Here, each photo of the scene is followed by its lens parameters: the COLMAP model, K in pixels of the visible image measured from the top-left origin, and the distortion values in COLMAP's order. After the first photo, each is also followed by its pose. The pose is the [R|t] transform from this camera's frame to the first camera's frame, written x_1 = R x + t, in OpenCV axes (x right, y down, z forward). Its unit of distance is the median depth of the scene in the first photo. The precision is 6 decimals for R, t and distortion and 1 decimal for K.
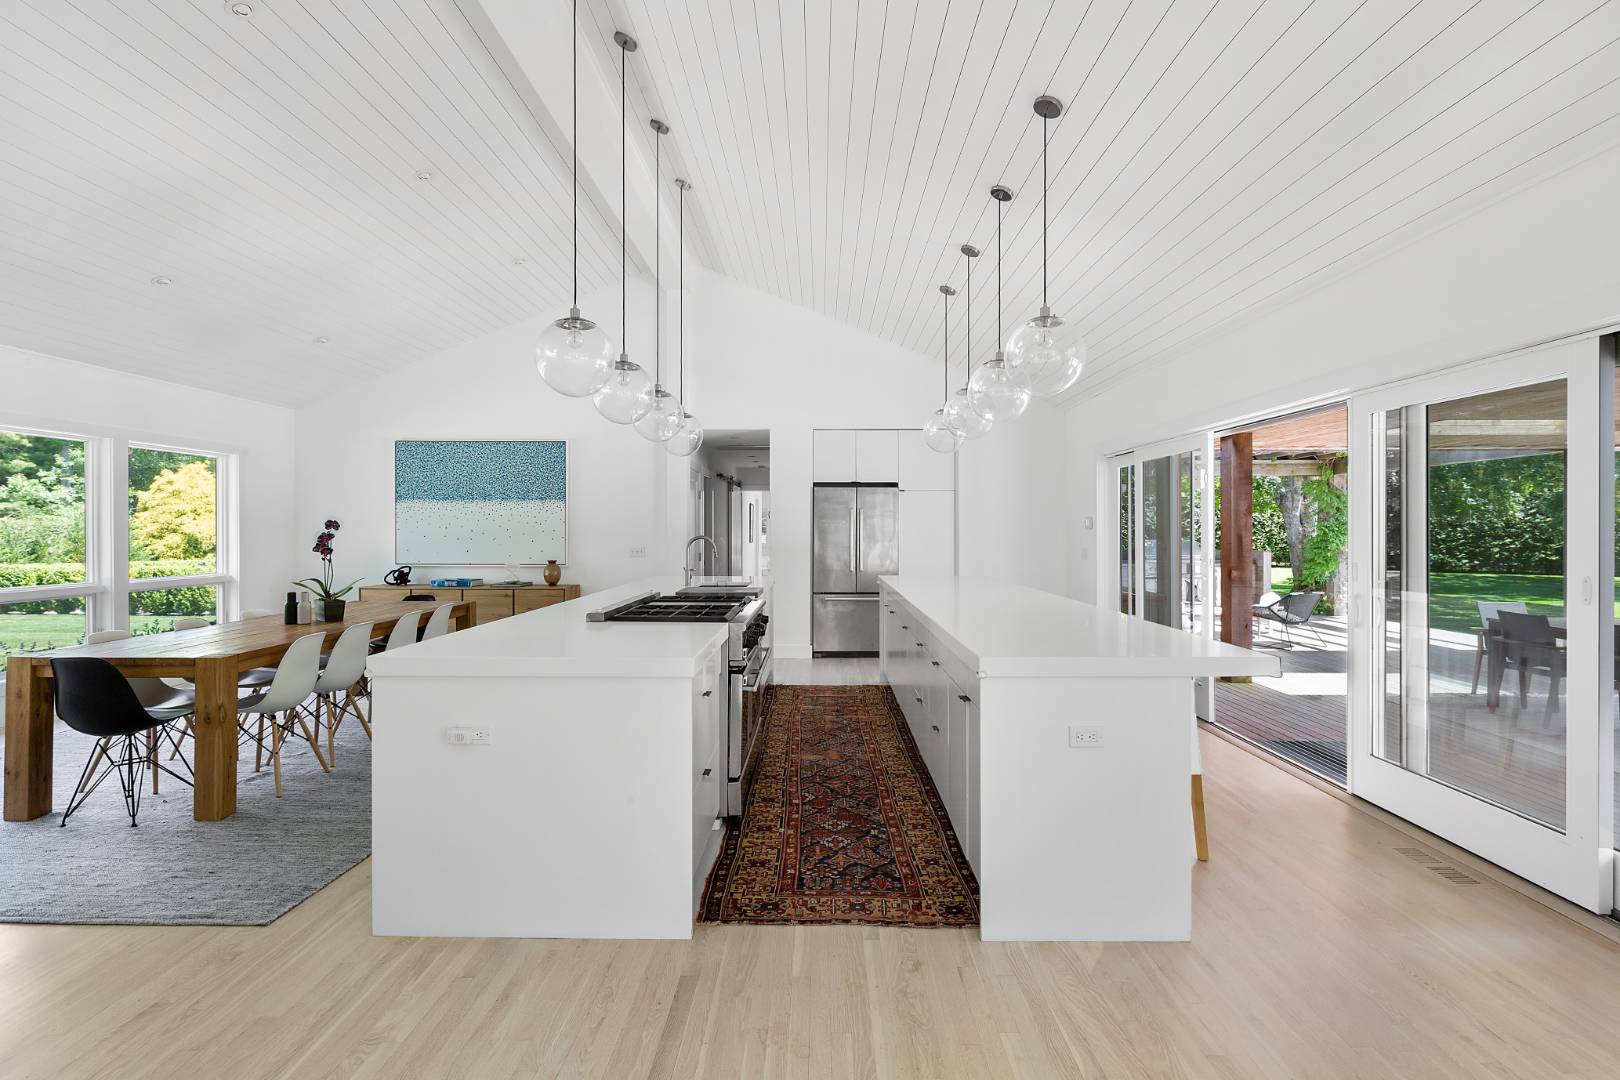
lens RADIAL K [[780.9, 0, 810.0], [0, 780.9, 540.0], [0, 0, 1]] dist [0.000575, 0.000005]
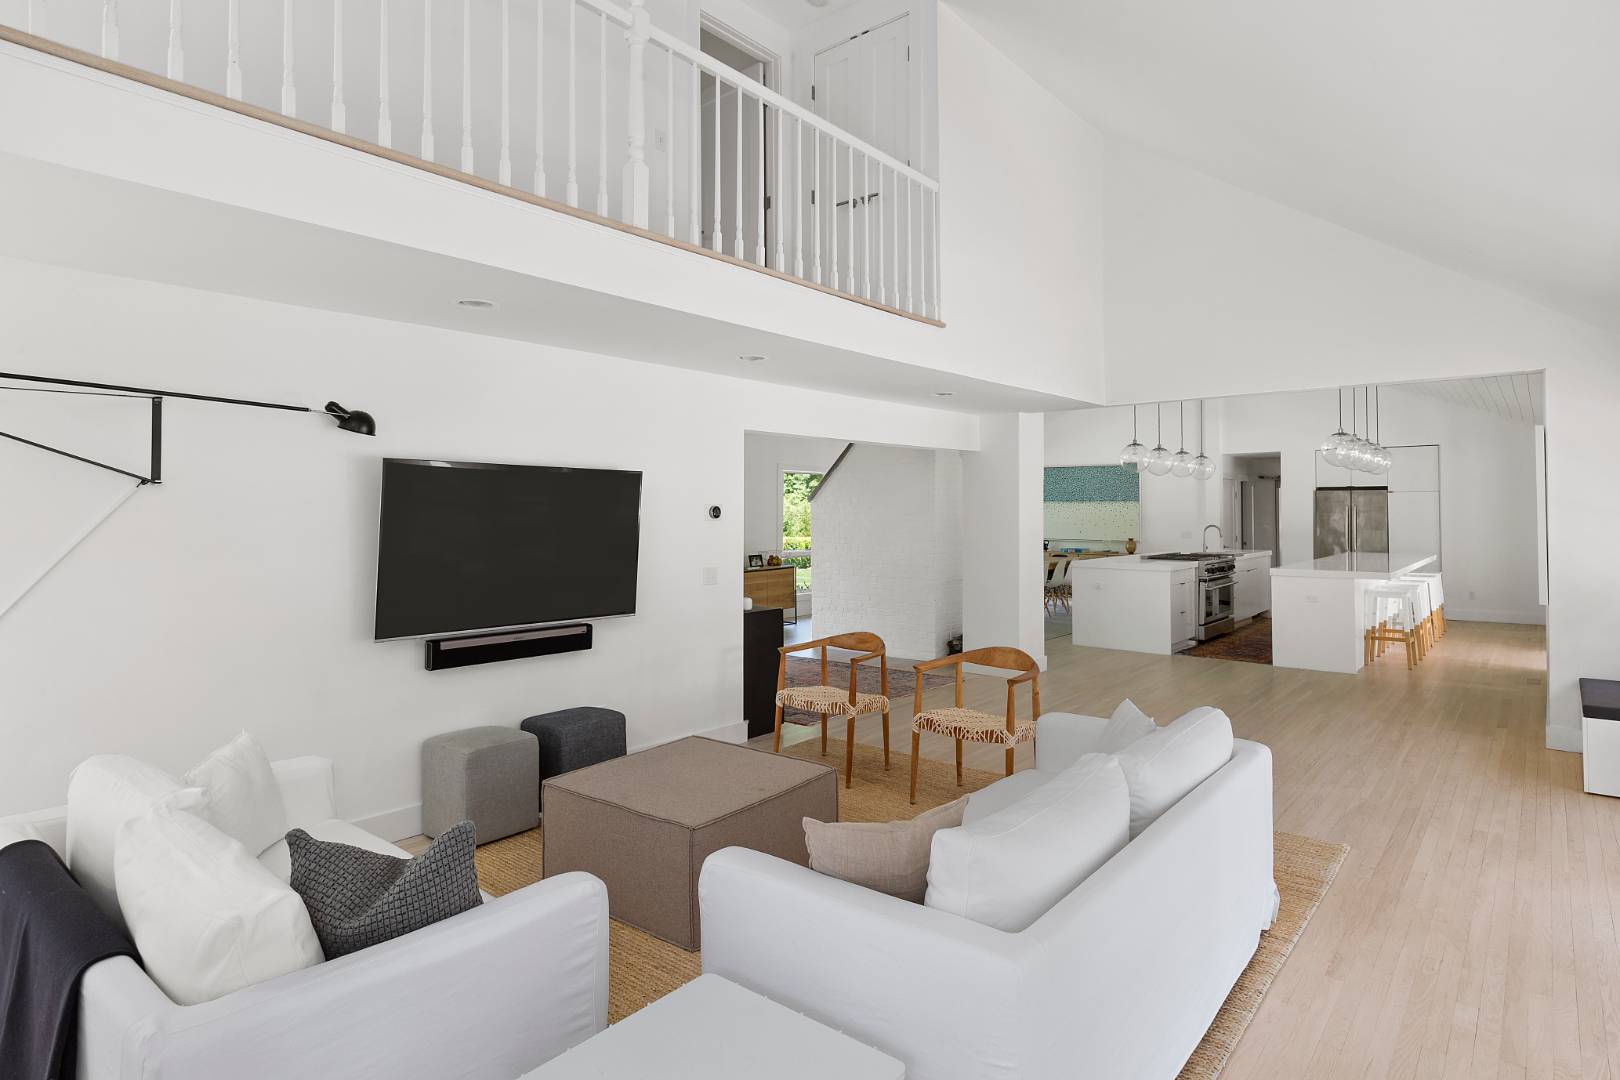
lens RADIAL K [[884.9, 0, 810.9], [0, 884.9, 485.3], [0, 0, 1]] dist [0.000444, 0.000060]
pose [[0.780819, -0.016796, -0.624532, 0.300637], [-0.010623, 0.999137, -0.040153, -0.003420], [0.624667, 0.037986, 0.779966, -0.853122]]
